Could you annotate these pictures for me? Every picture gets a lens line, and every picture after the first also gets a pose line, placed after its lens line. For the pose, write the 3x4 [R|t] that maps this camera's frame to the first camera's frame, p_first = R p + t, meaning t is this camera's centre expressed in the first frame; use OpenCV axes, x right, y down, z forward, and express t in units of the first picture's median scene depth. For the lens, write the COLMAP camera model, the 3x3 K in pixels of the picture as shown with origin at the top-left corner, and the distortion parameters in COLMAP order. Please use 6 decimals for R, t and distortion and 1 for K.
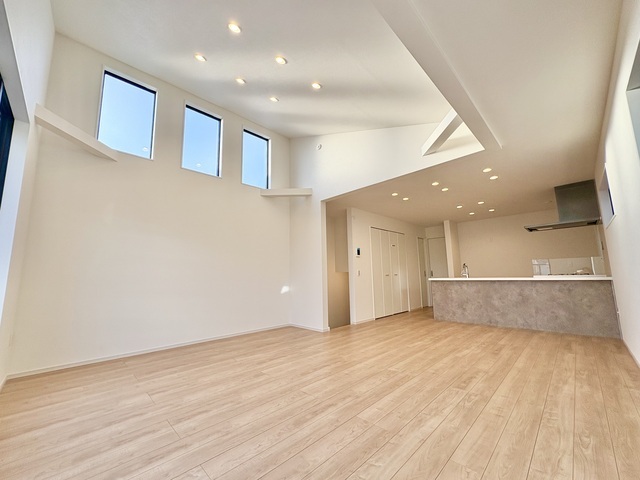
lens RADIAL K [[254.6, 0, 322.3], [0, 254.6, 242.2], [0, 0, 1]] dist [-0.002460, 0.000311]
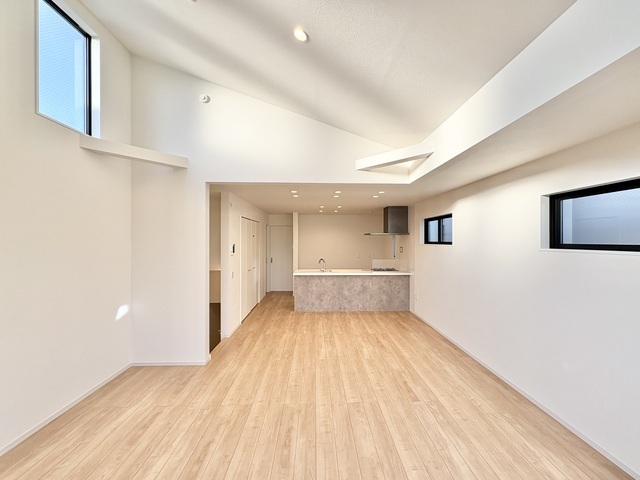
lens RADIAL K [[254.6, 0, 322.1], [0, 254.6, 241.5], [0, 0, 1]] dist [-0.002460, 0.000311]
pose [[0.687690, 0.016030, 0.725828, -0.347934], [-0.109015, 0.990701, 0.081407, -0.113468], [-0.717774, -0.135109, 0.683042, 0.339904]]
